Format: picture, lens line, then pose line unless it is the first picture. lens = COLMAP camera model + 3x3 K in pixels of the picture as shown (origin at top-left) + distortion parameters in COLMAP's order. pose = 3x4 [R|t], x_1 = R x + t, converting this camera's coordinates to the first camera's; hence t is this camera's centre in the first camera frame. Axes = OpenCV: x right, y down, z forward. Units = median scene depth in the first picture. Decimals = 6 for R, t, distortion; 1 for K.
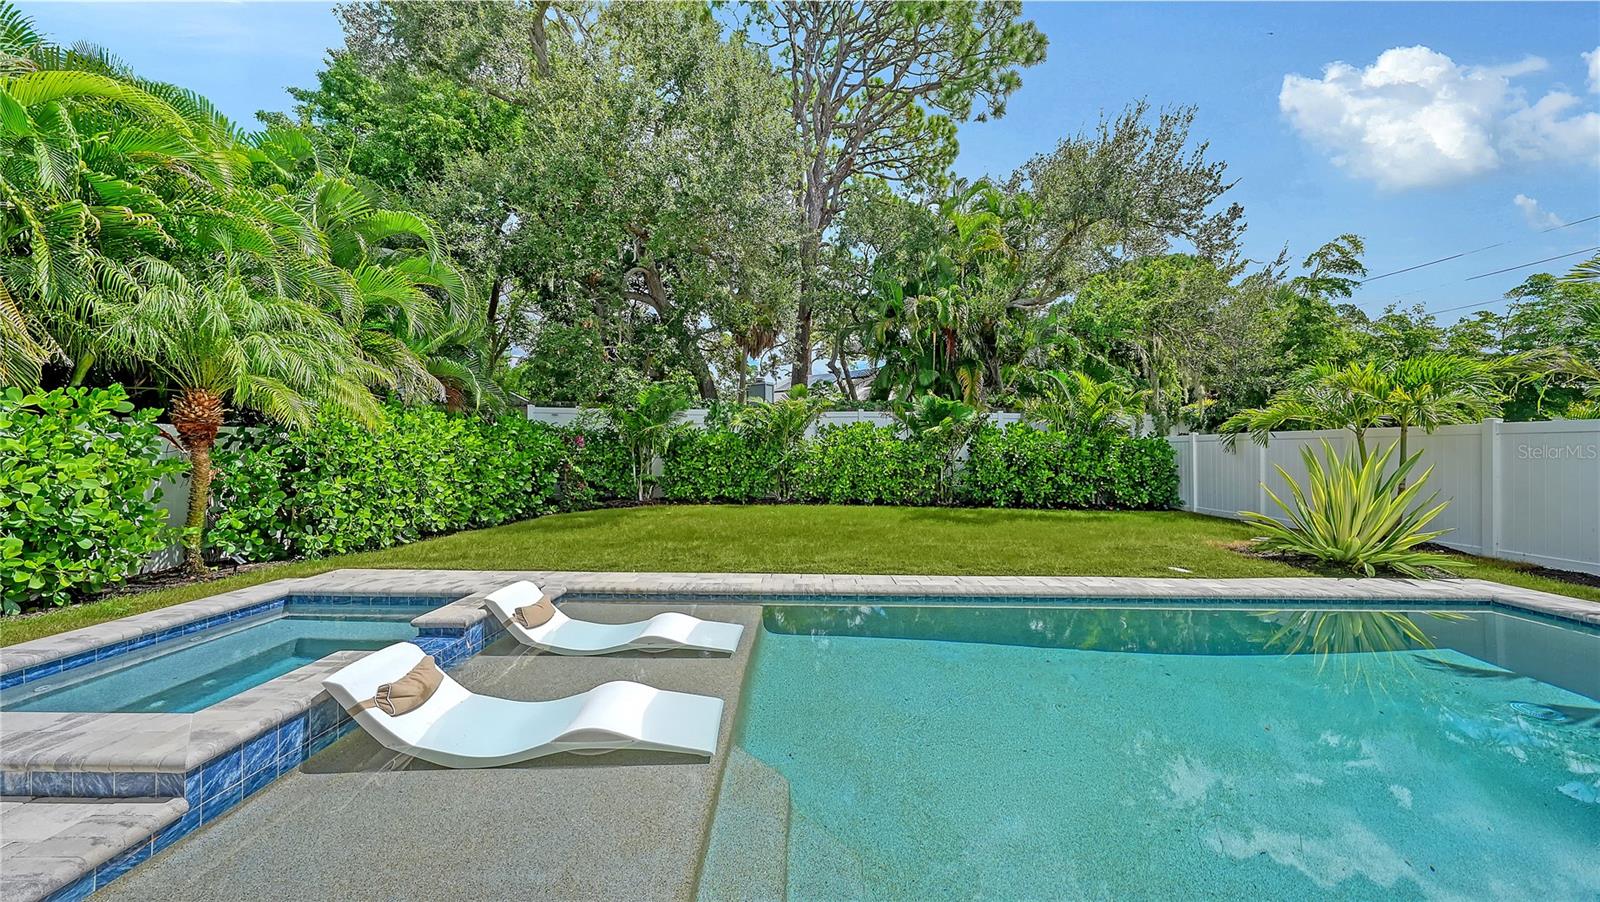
lens RADIAL K [[571.7, 0, 800.0], [0, 571.7, 451.0], [0, 0, 1]] dist [-0.001743, -0.000194]
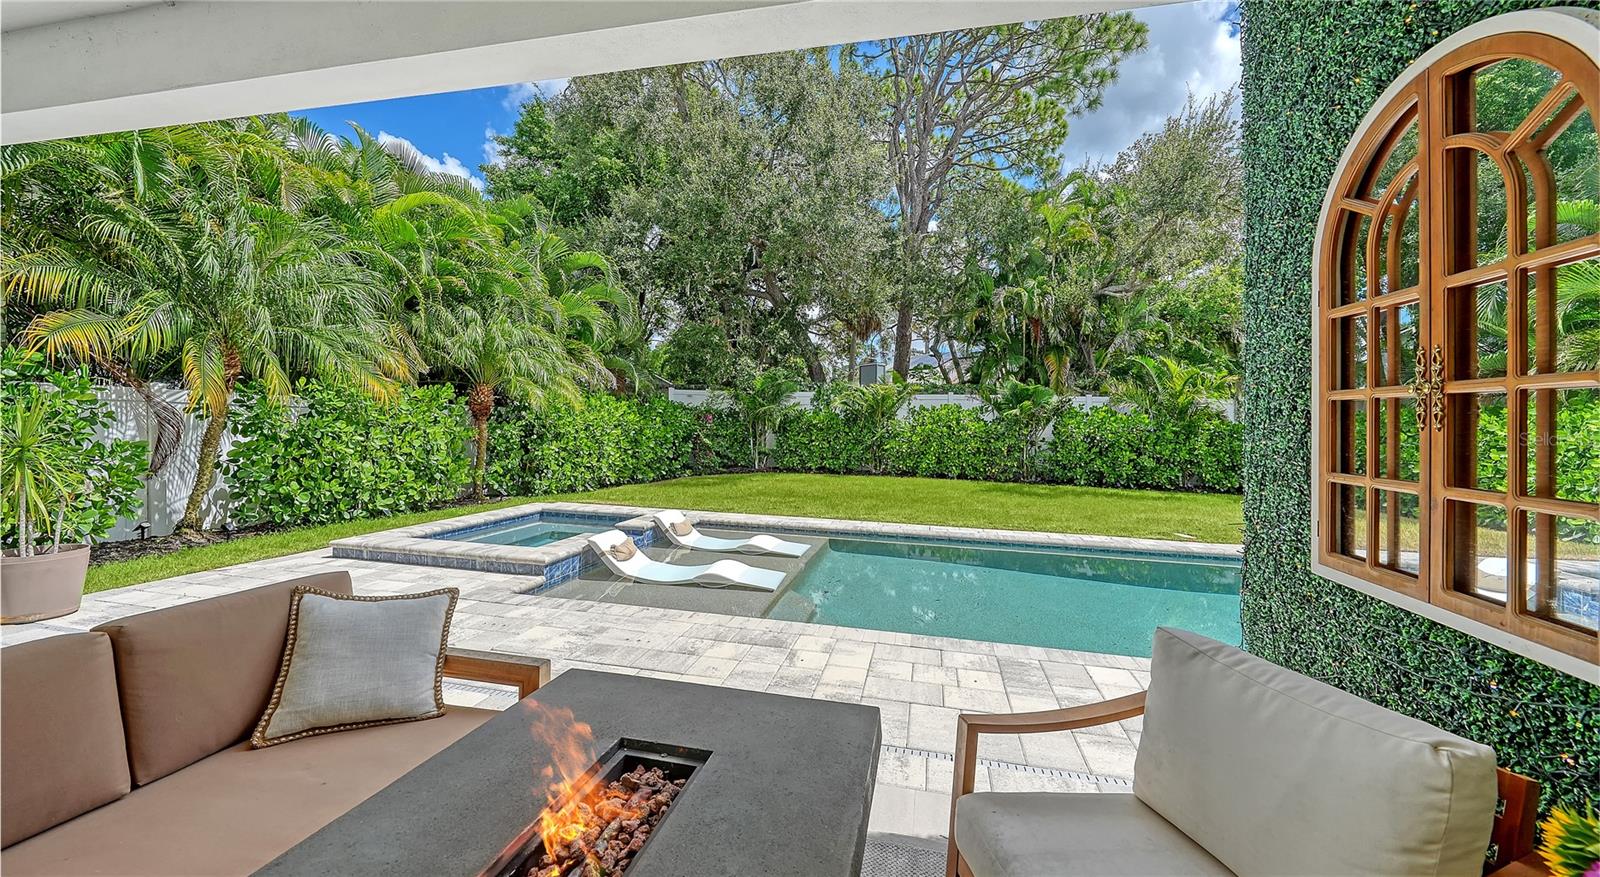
lens RADIAL K [[571.5, 0, 796.5], [0, 571.5, 462.5], [0, 0, 1]] dist [0.000359, 0.000029]
pose [[0.976665, 0.029831, -0.212689, 0.066242], [-0.017100, 0.997964, 0.061449, -0.001136], [0.214089, -0.056378, 0.975186, -0.171383]]
